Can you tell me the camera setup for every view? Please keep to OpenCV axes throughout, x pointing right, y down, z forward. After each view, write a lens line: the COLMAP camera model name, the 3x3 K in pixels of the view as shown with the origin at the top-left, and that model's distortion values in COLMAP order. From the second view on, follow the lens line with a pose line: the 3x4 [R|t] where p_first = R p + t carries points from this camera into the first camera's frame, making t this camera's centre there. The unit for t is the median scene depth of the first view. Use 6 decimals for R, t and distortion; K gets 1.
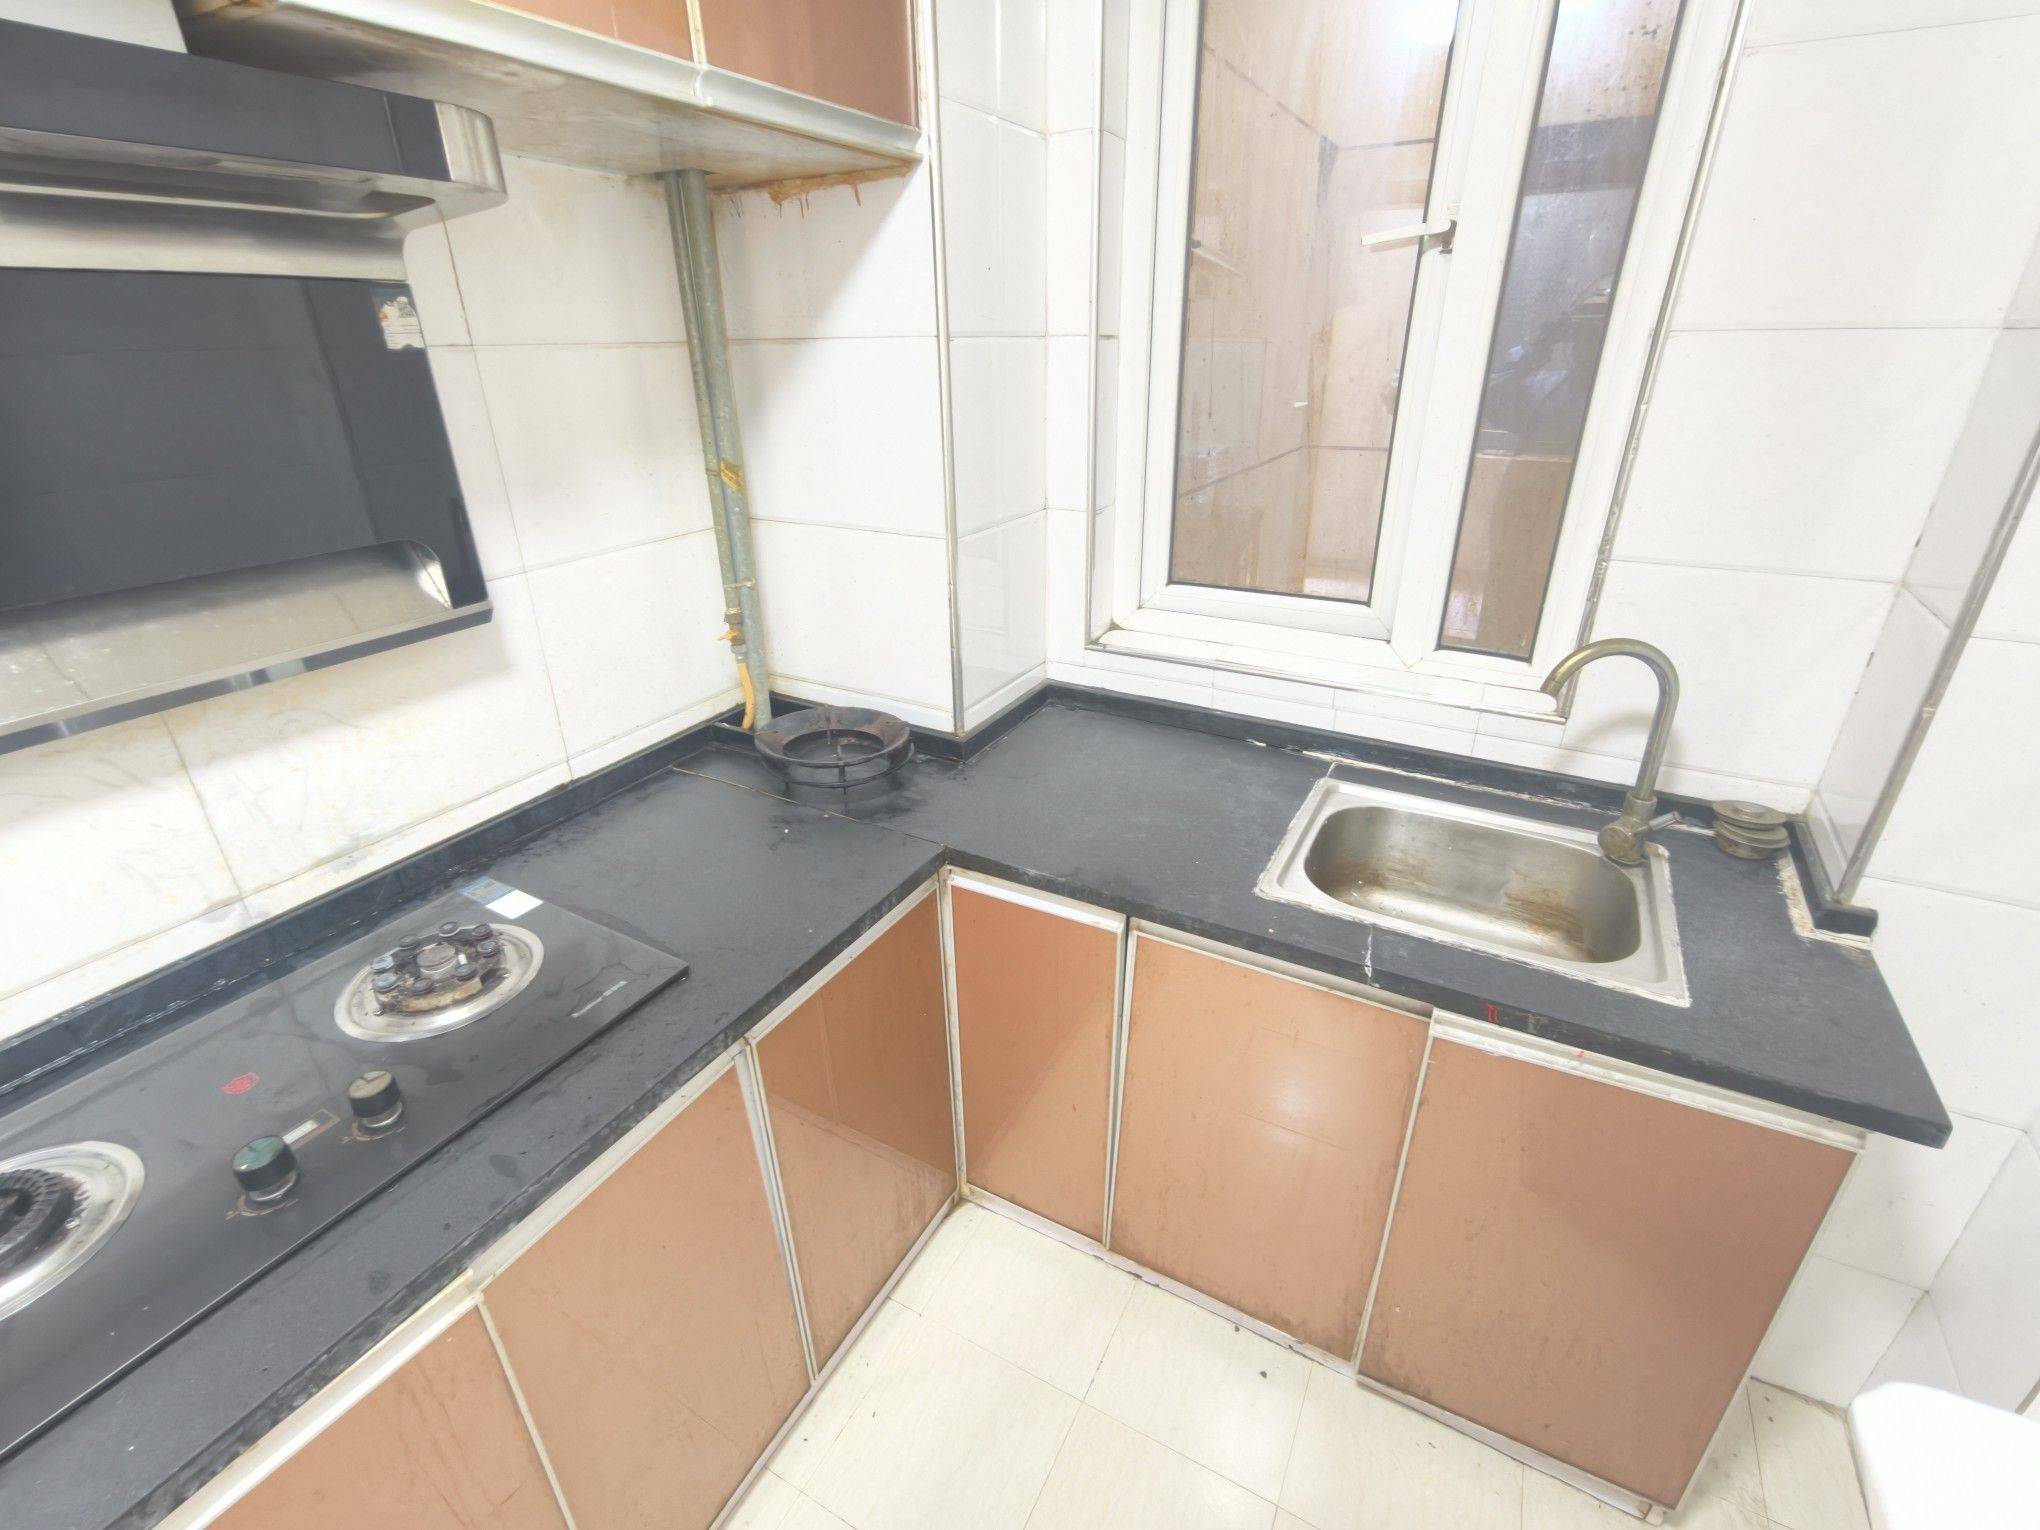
lens RADIAL K [[924.7, 0, 1017.1], [0, 924.7, 764.0], [0, 0, 1]] dist [-0.002641, 0.000336]
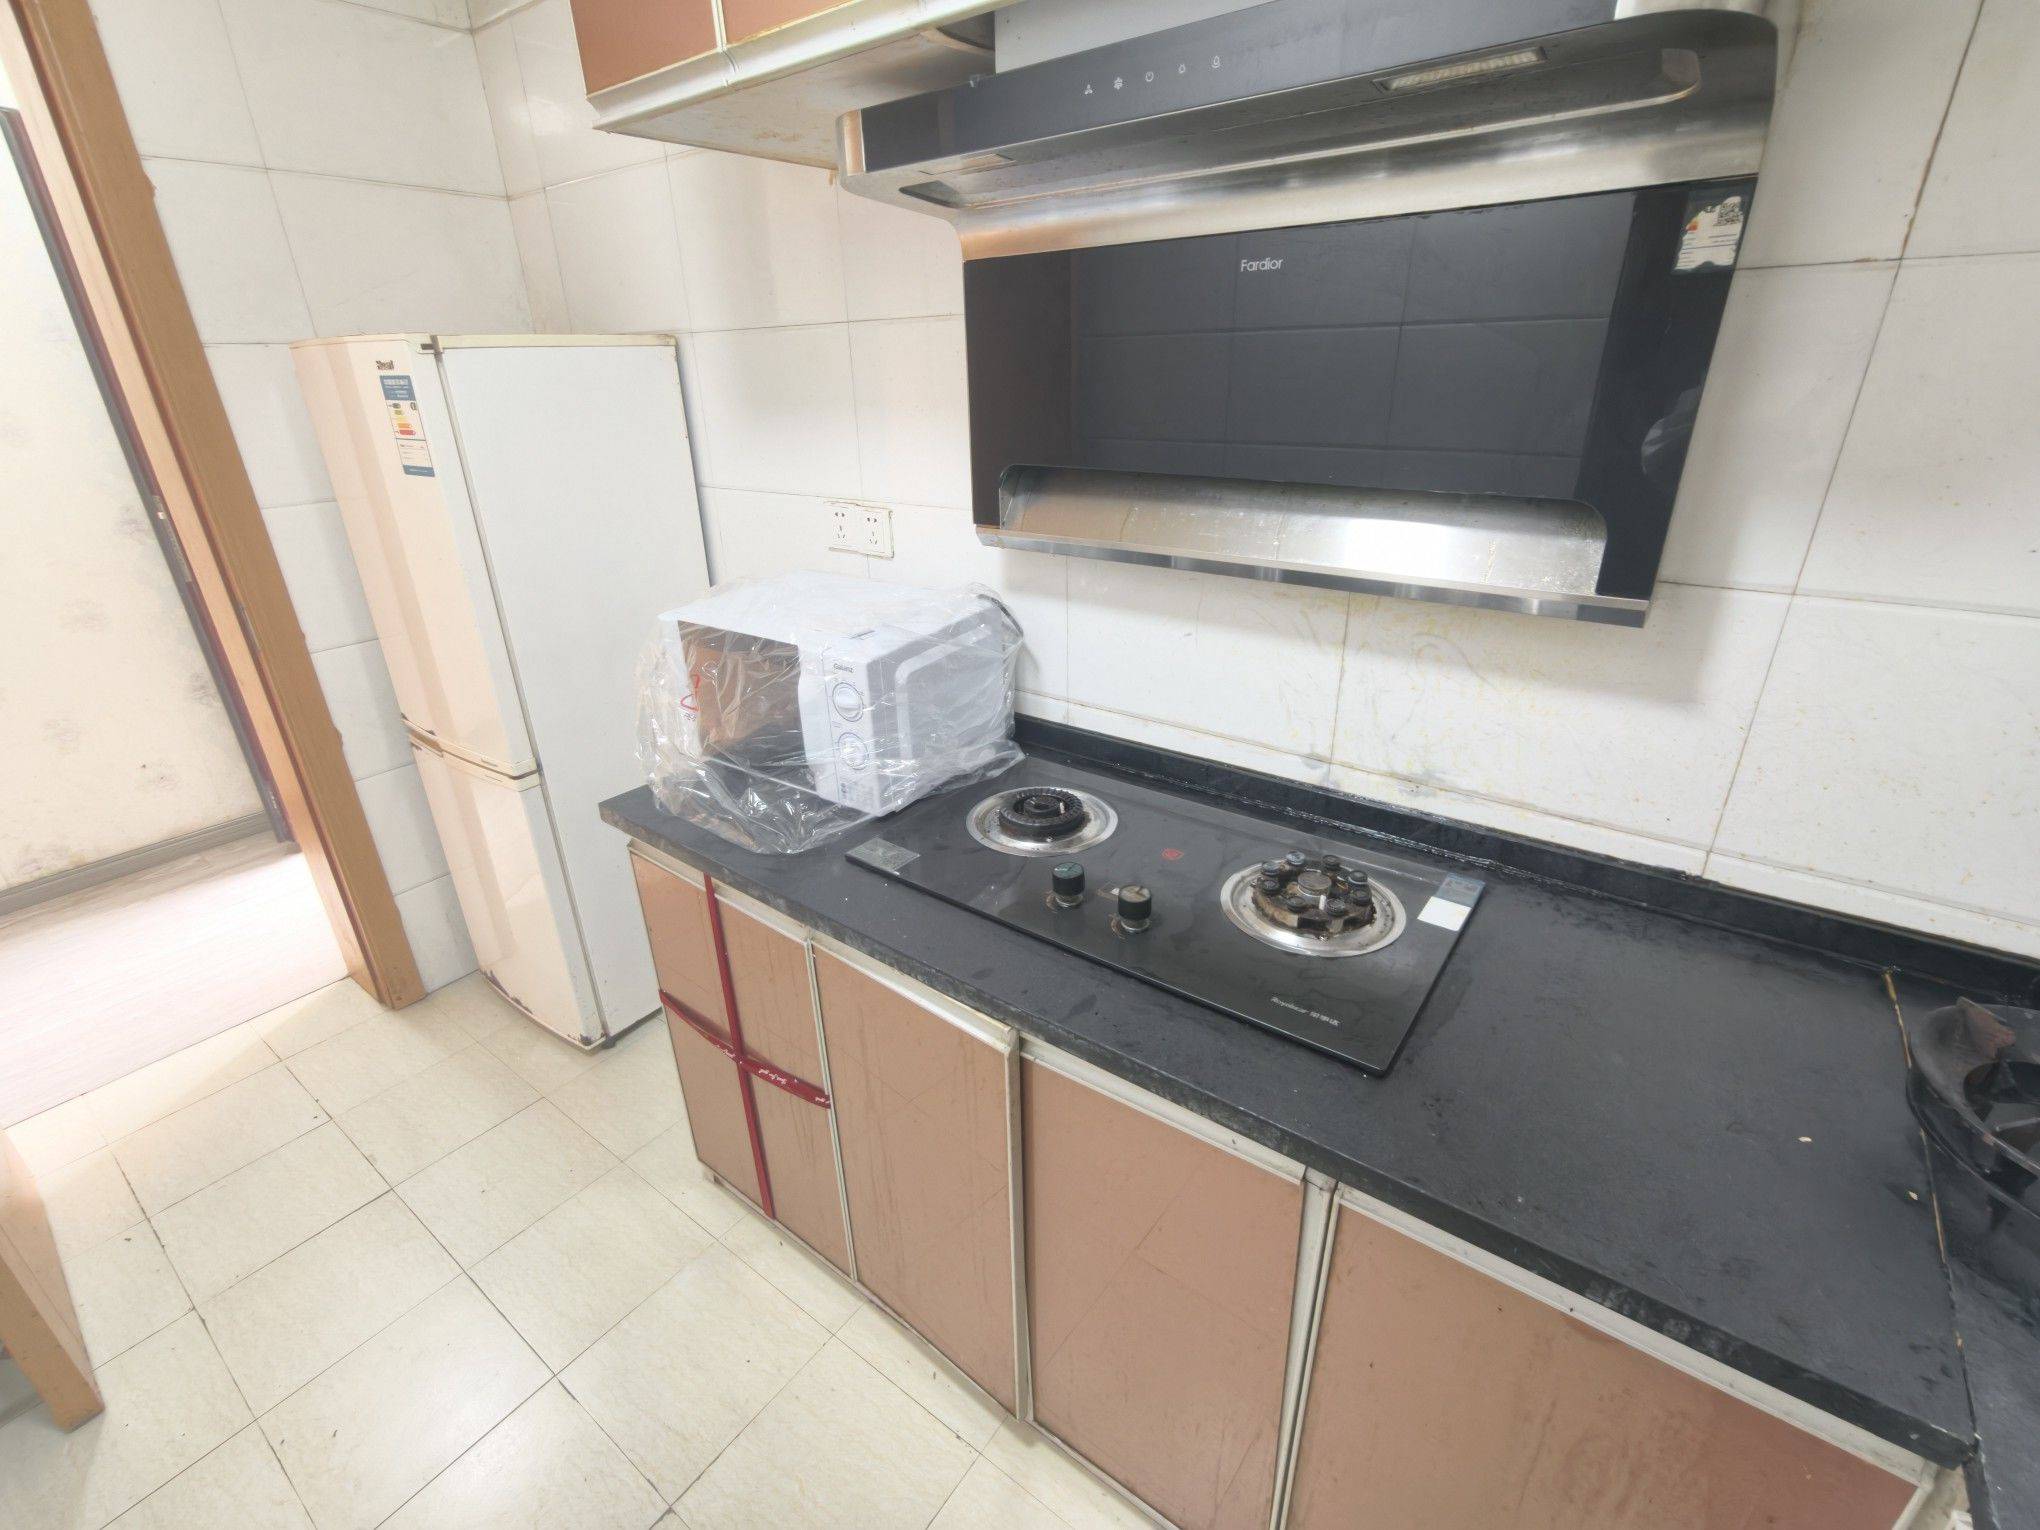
lens RADIAL K [[924.7, 0, 1018.7], [0, 924.7, 769.3], [0, 0, 1]] dist [-0.002641, 0.000336]
pose [[-0.121108, 0.426516, -0.896335, 0.267846], [-0.401156, 0.804929, 0.437223, -0.202430], [0.907969, 0.412521, 0.073616, 0.550483]]
